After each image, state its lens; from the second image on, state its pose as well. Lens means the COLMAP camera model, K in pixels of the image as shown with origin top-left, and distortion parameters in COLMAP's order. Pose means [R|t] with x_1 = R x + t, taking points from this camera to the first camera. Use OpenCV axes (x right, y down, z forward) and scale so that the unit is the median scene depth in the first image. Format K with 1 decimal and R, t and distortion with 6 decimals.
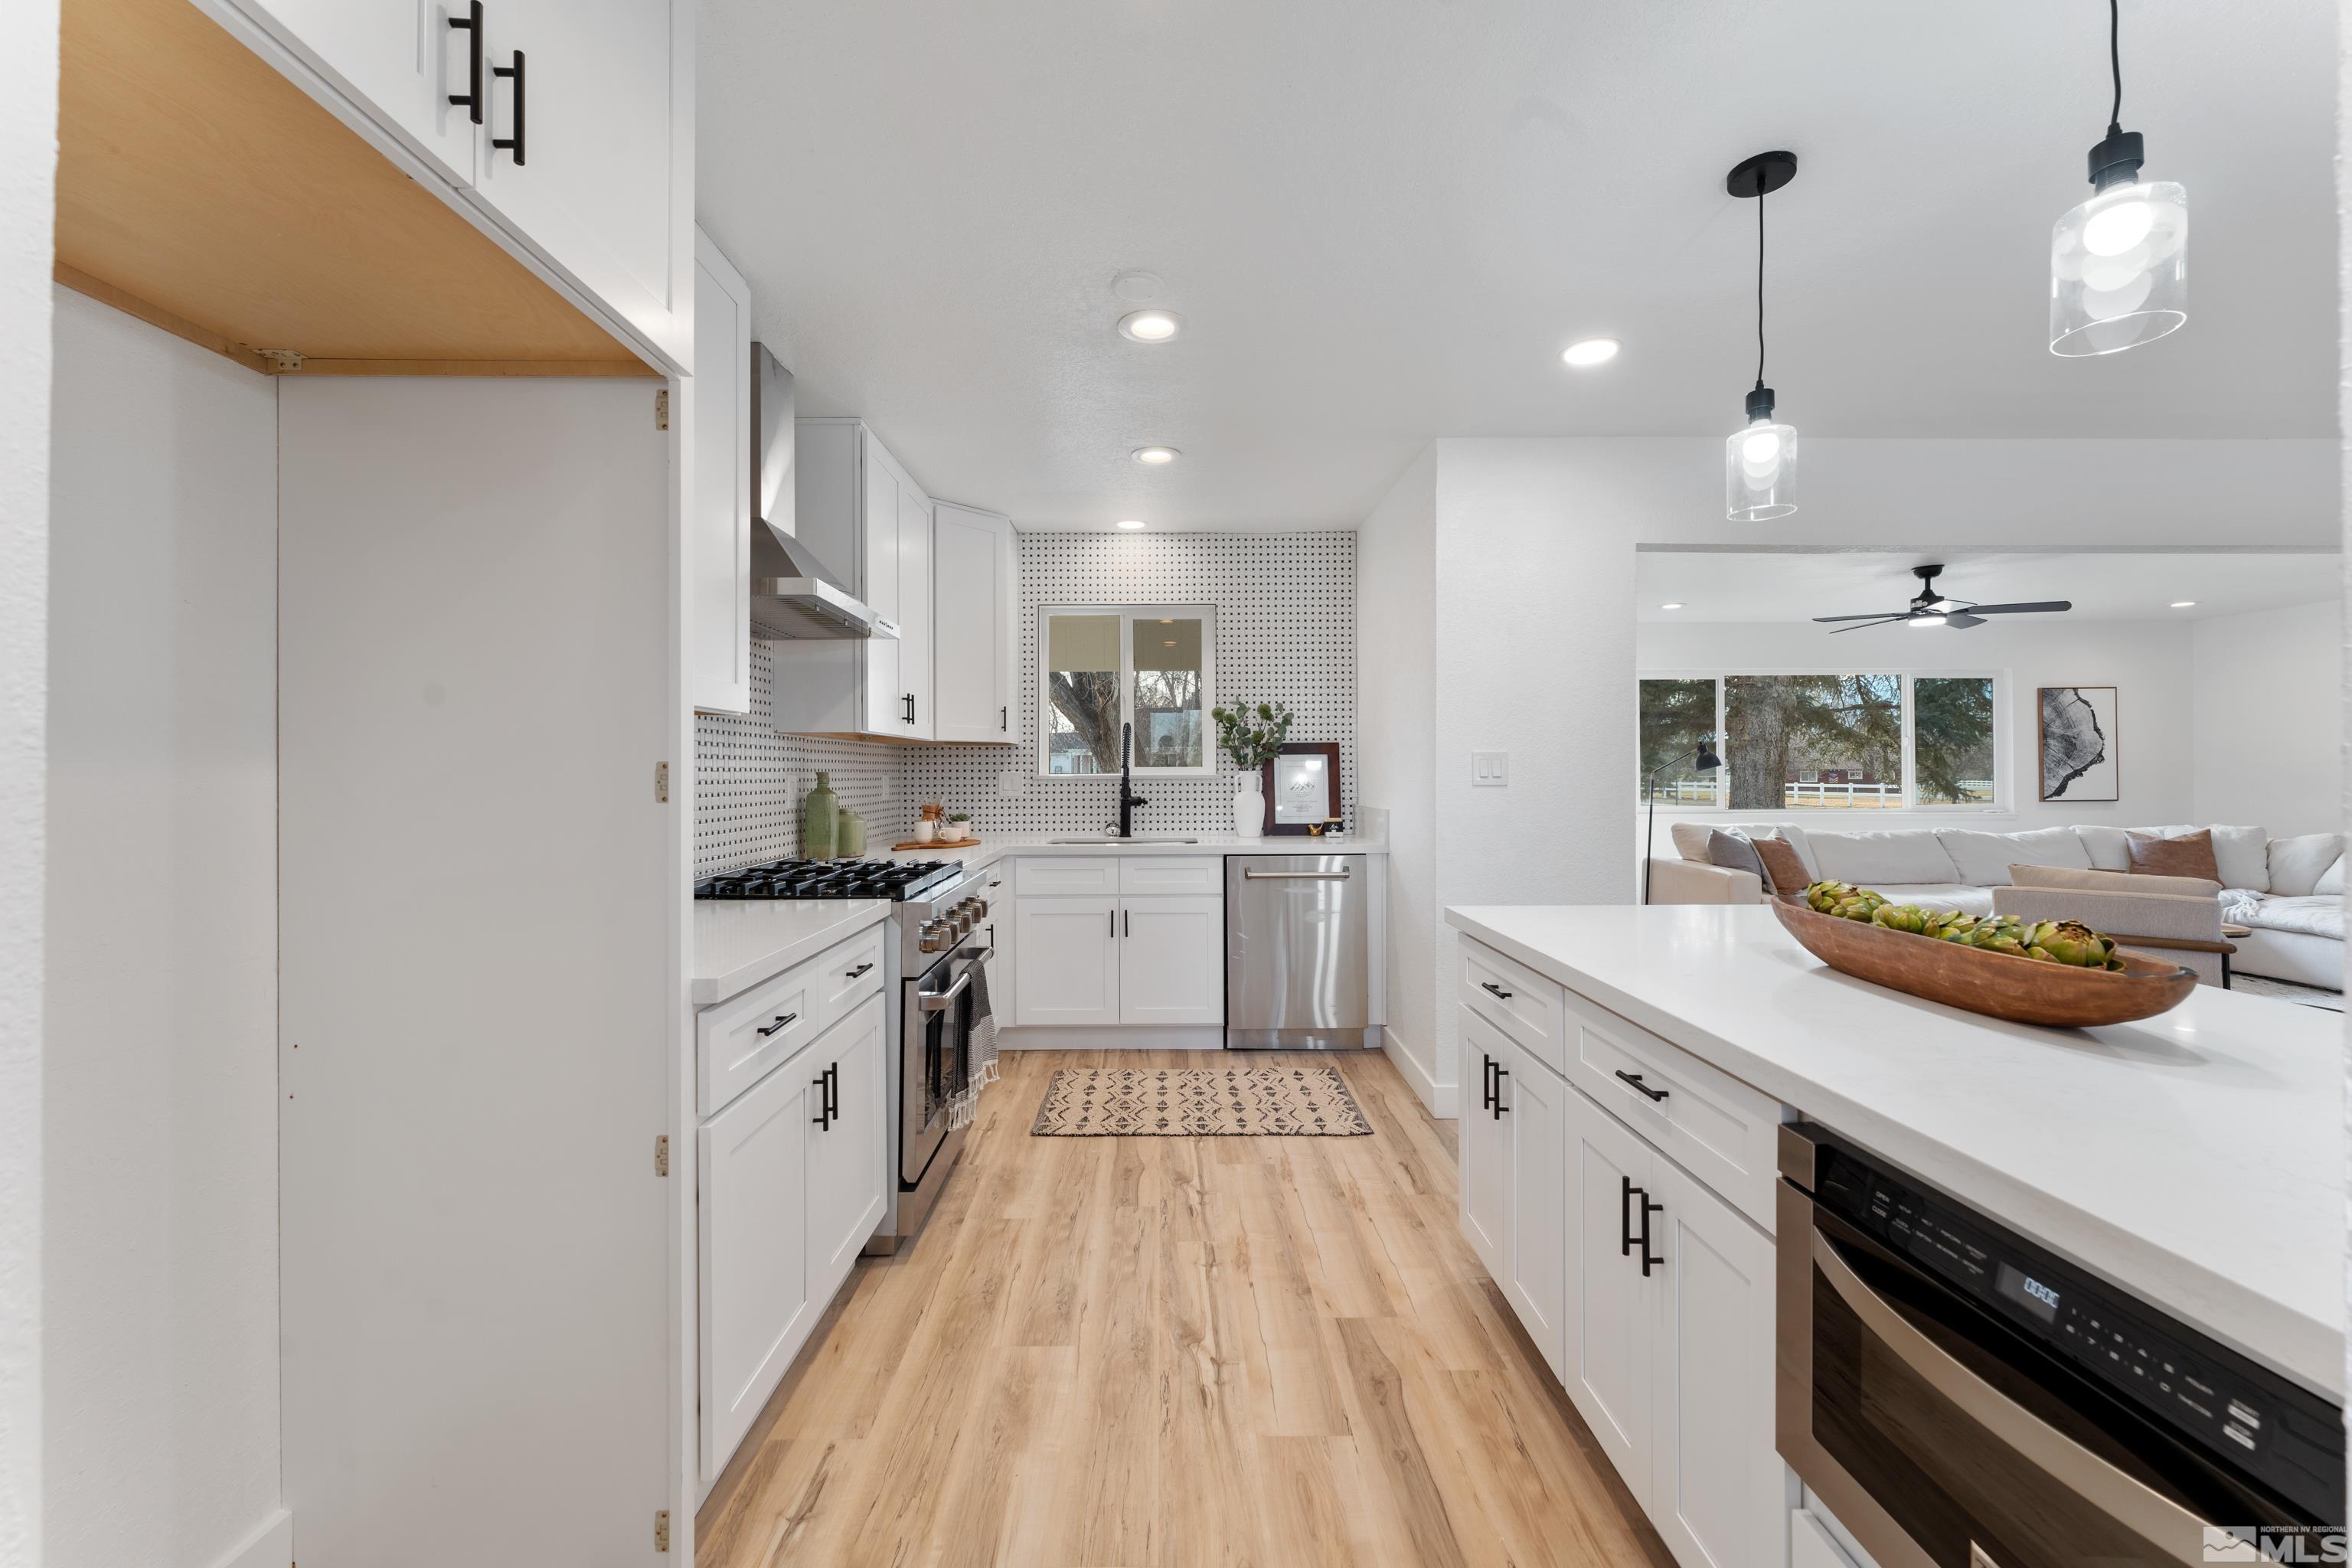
lens RADIAL K [[937.3, 0, 1170.9], [0, 937.3, 768.5], [0, 0, 1]] dist [0.001811, -0.000646]
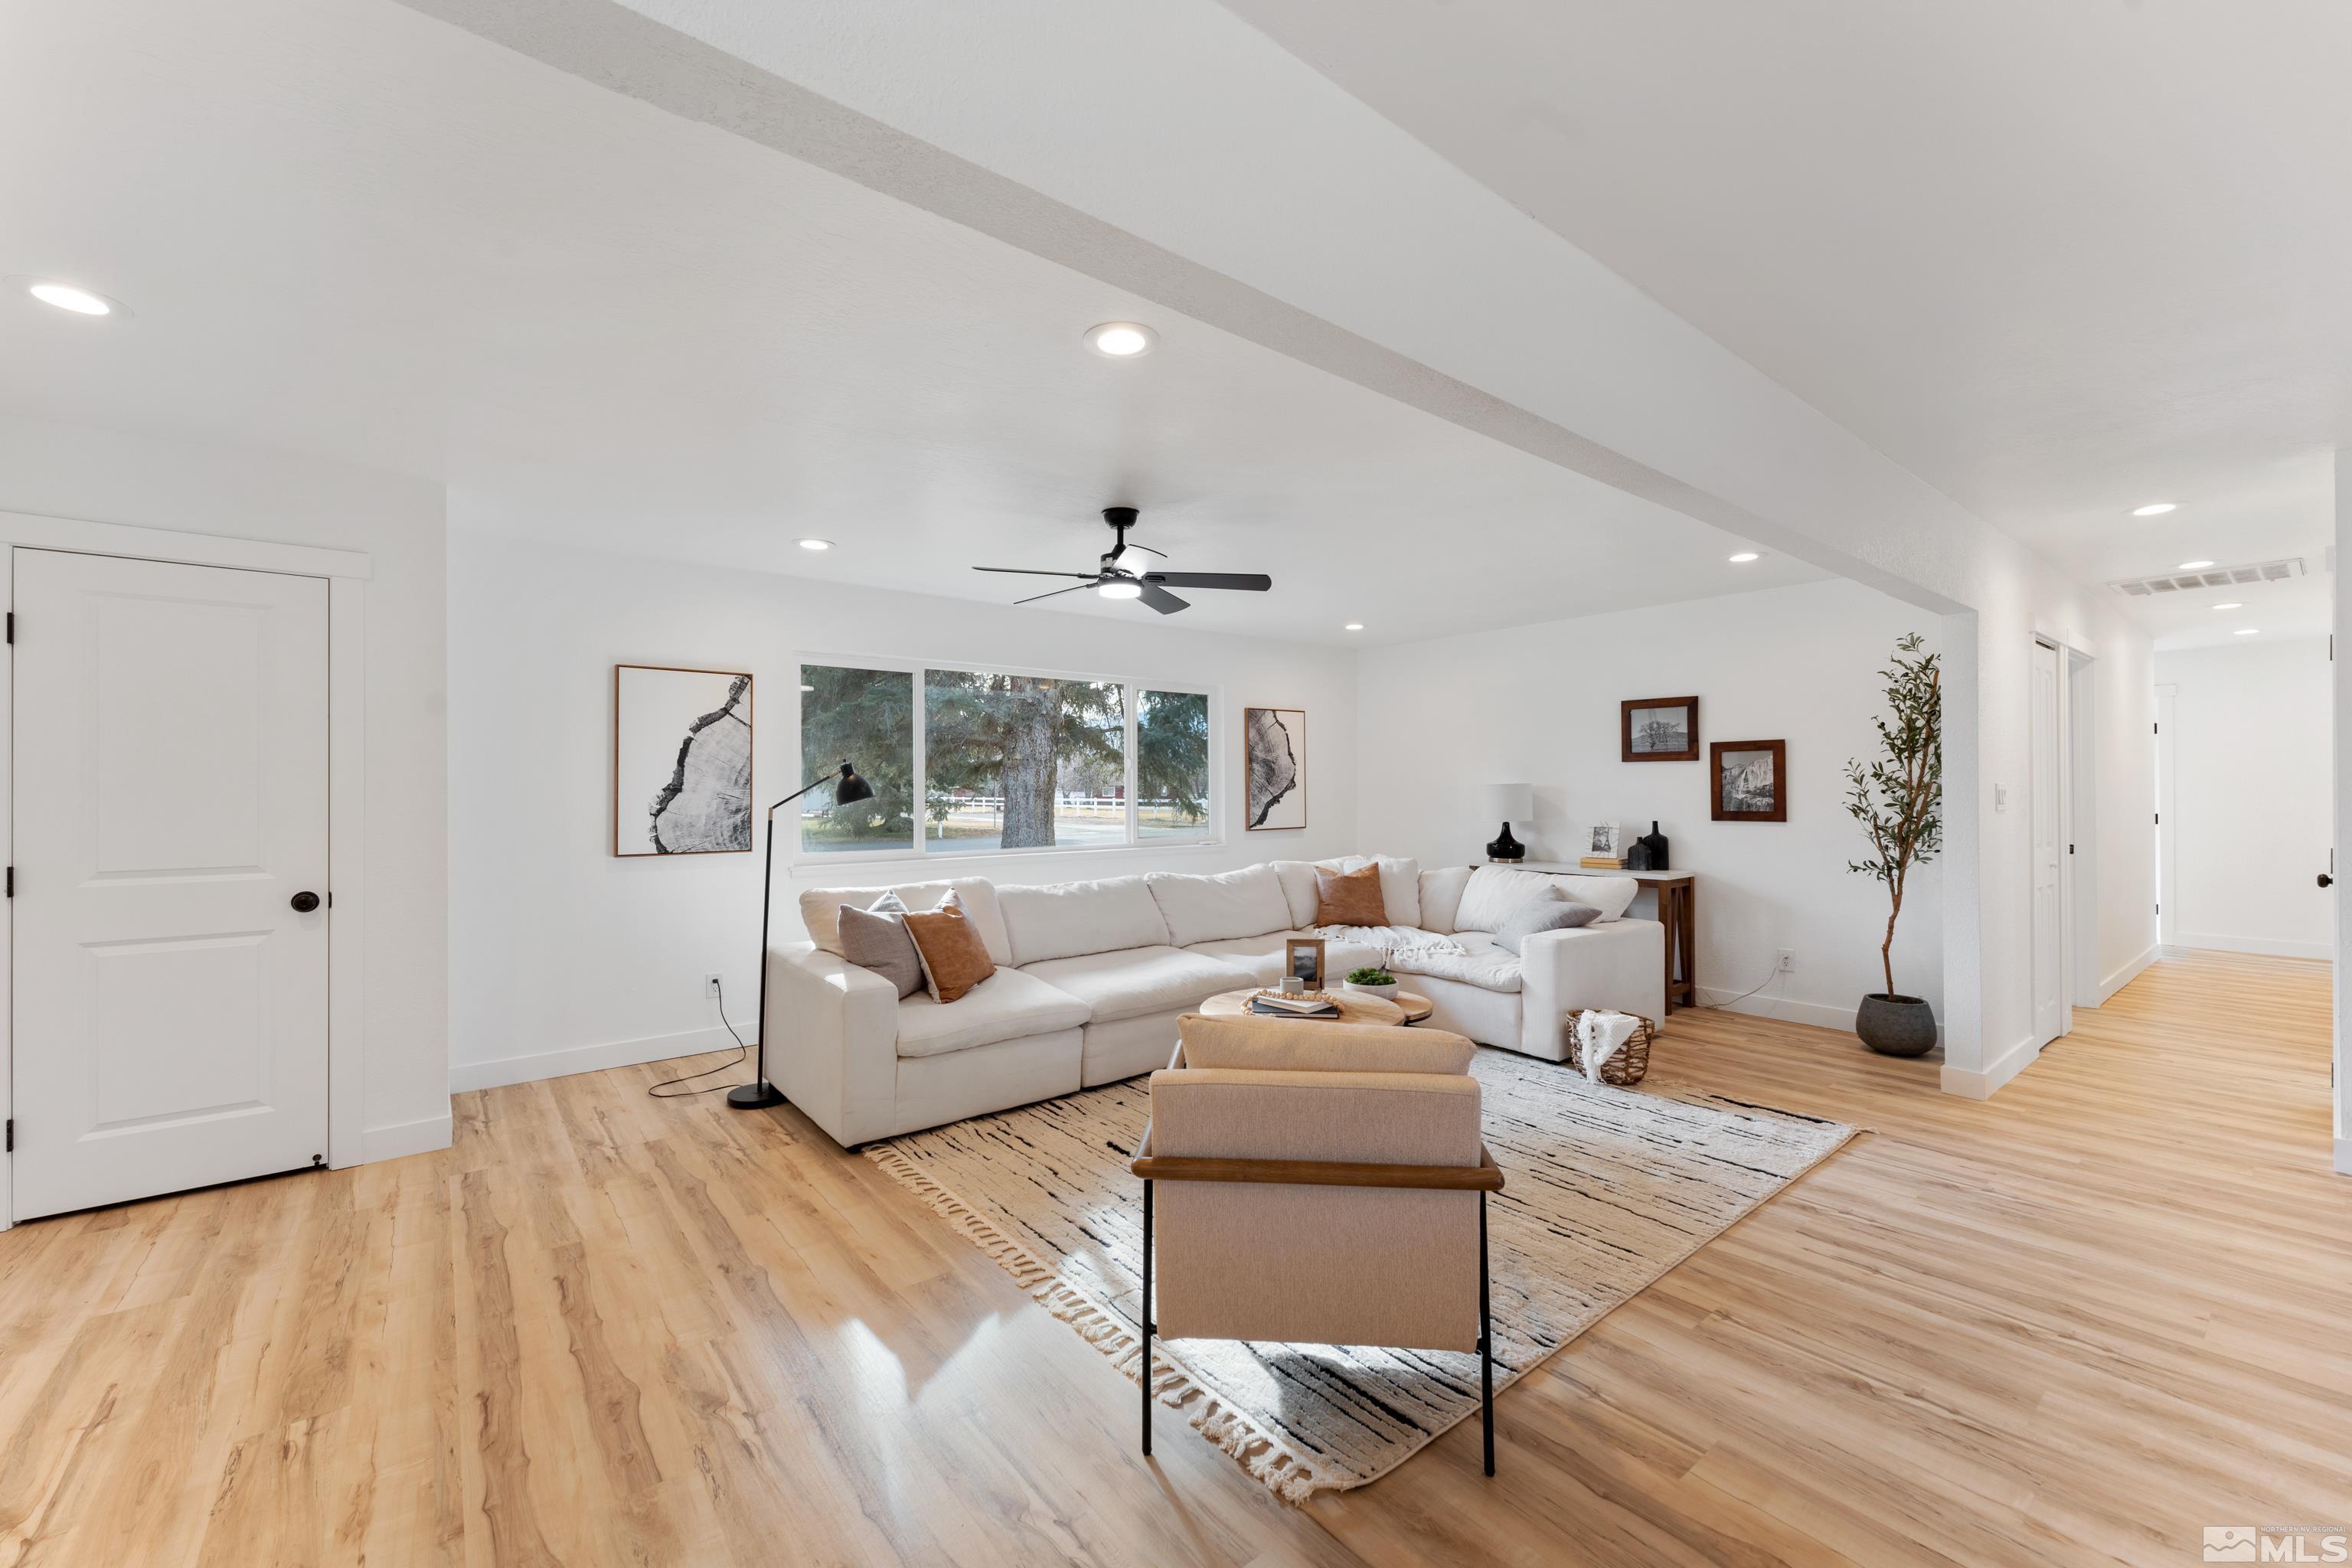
lens RADIAL K [[937.3, 0, 1173.6], [0, 937.3, 782.5], [0, 0, 1]] dist [0.001811, -0.000646]
pose [[0.789540, 0.003625, 0.613689, 0.545527], [-0.002684, 0.999993, -0.002454, -0.018110], [-0.613693, 0.000291, 0.789544, 0.567200]]
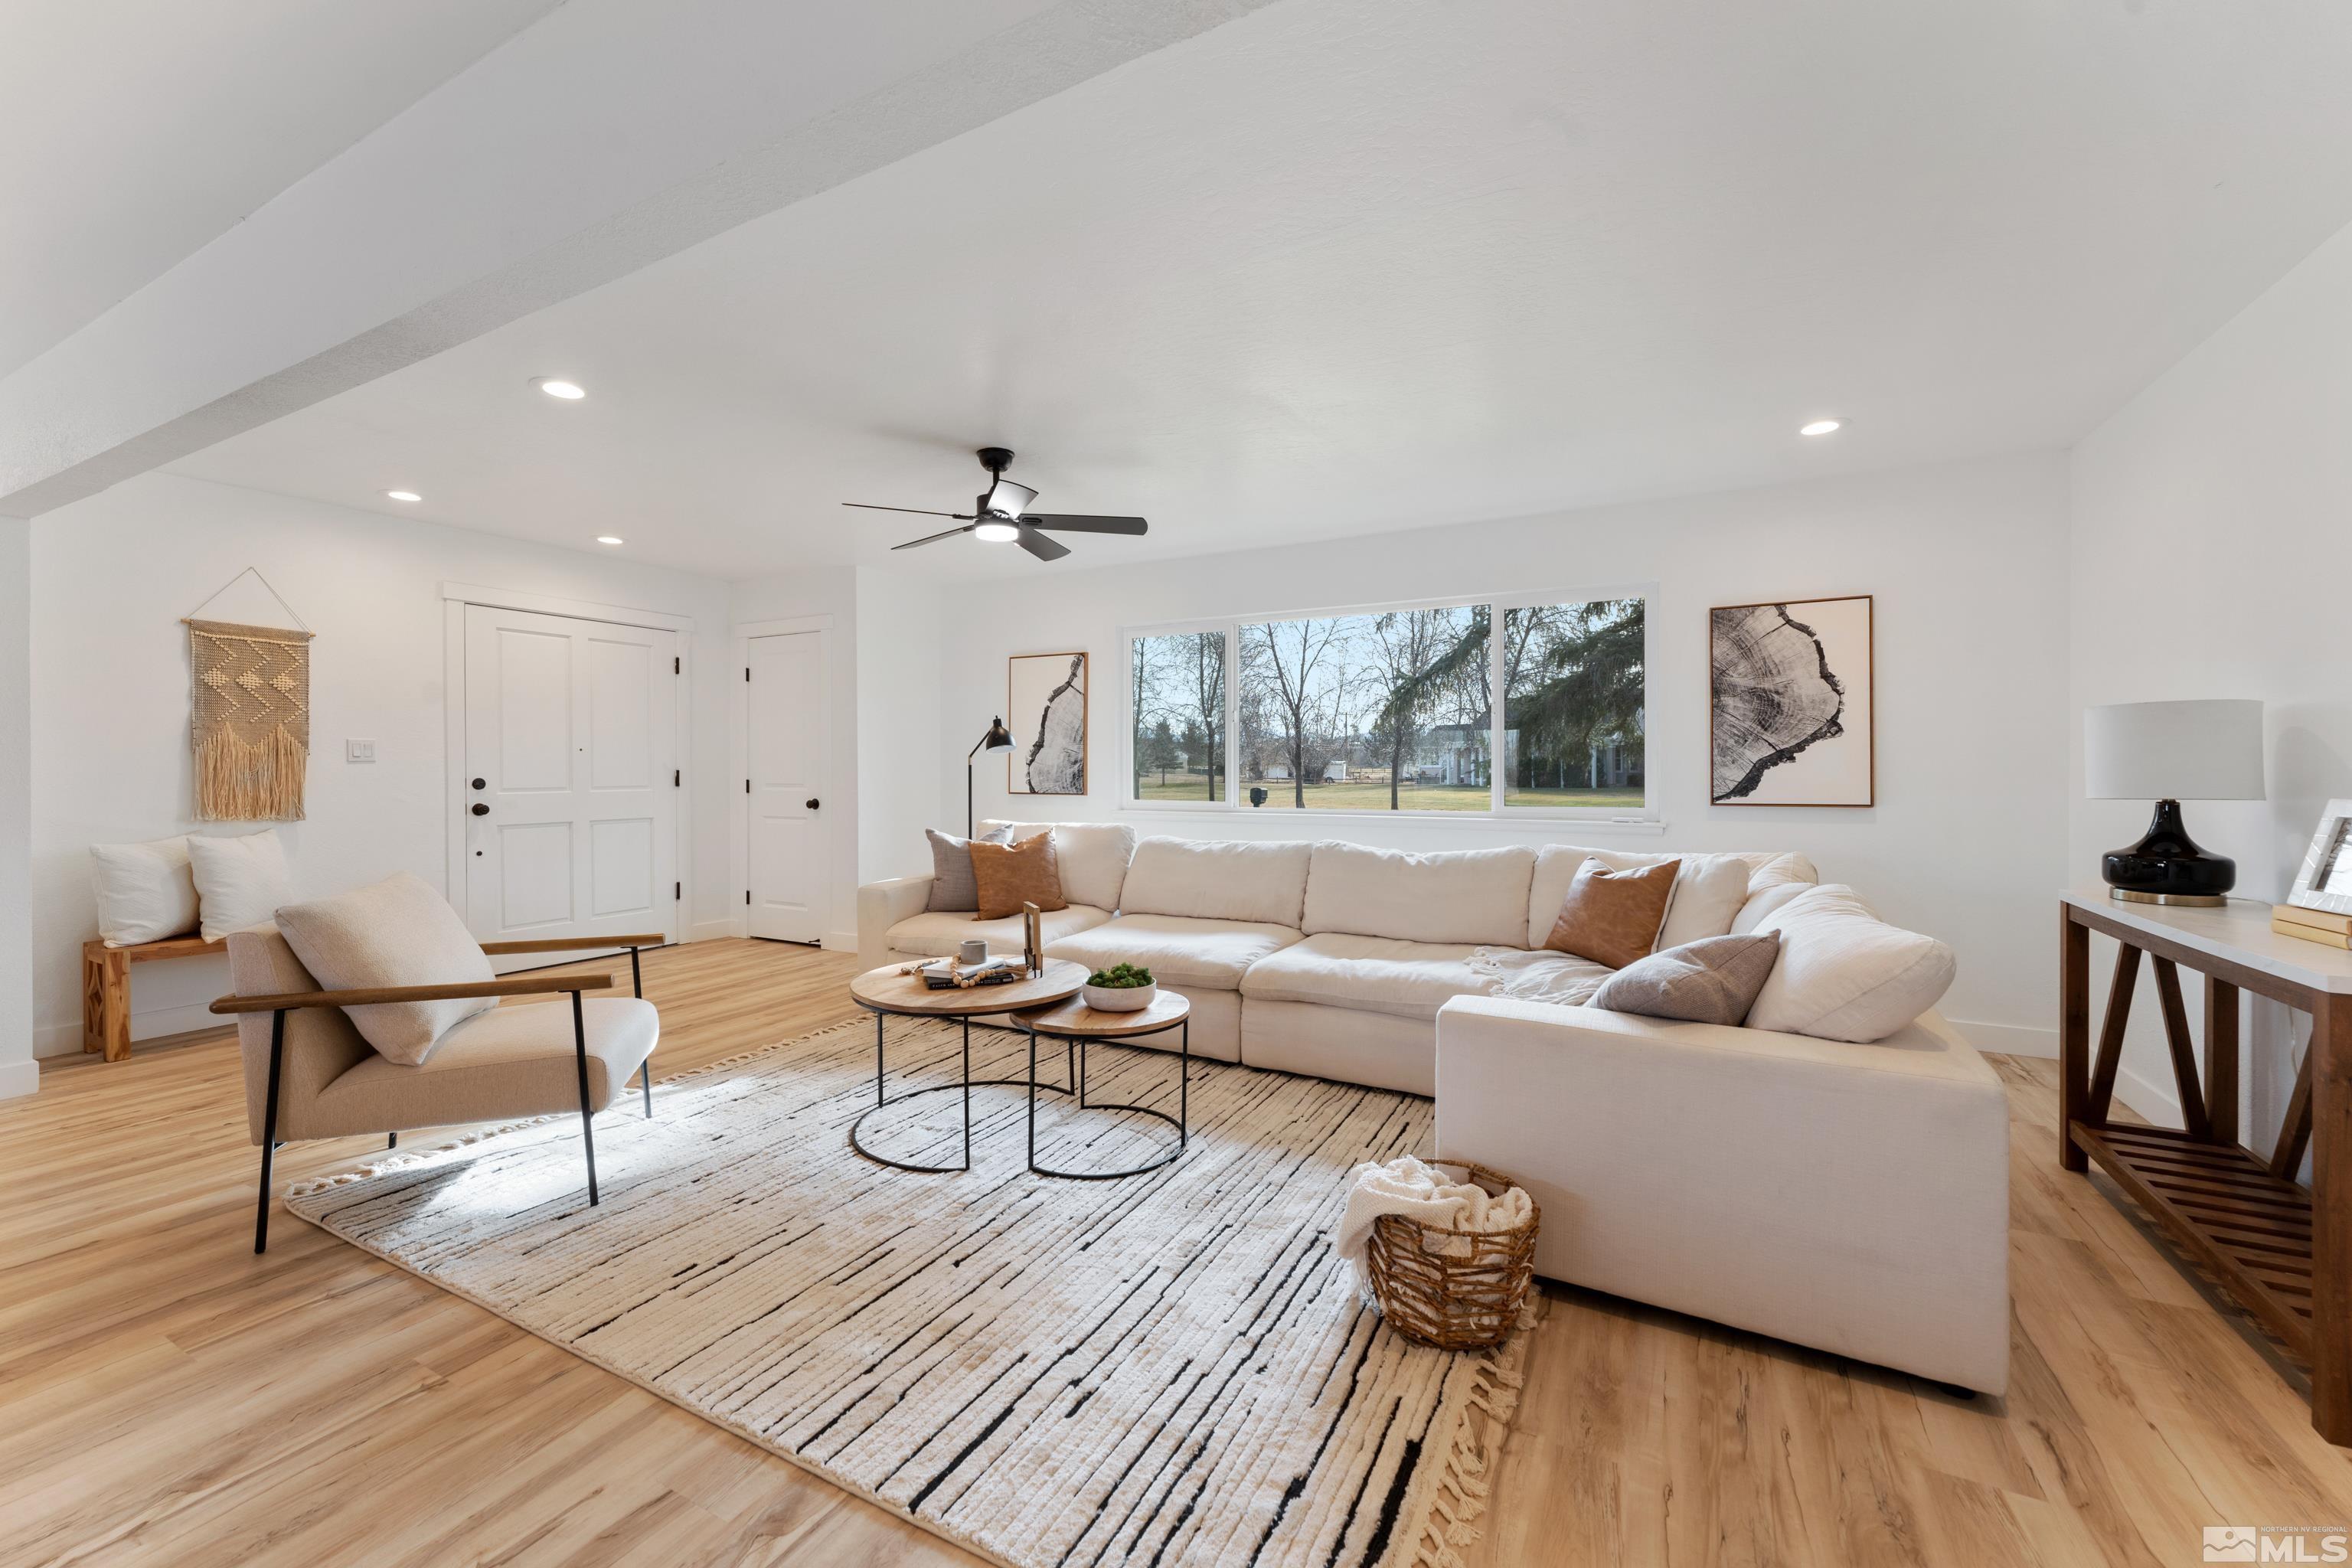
lens RADIAL K [[937.3, 0, 1169.2], [0, 937.3, 773.5], [0, 0, 1]] dist [0.001811, -0.000646]
pose [[0.876465, 0.004829, -0.481441, 1.638686], [0.000603, 0.999938, 0.011127, 0.016134], [0.481465, -0.010042, 0.876408, 0.599150]]
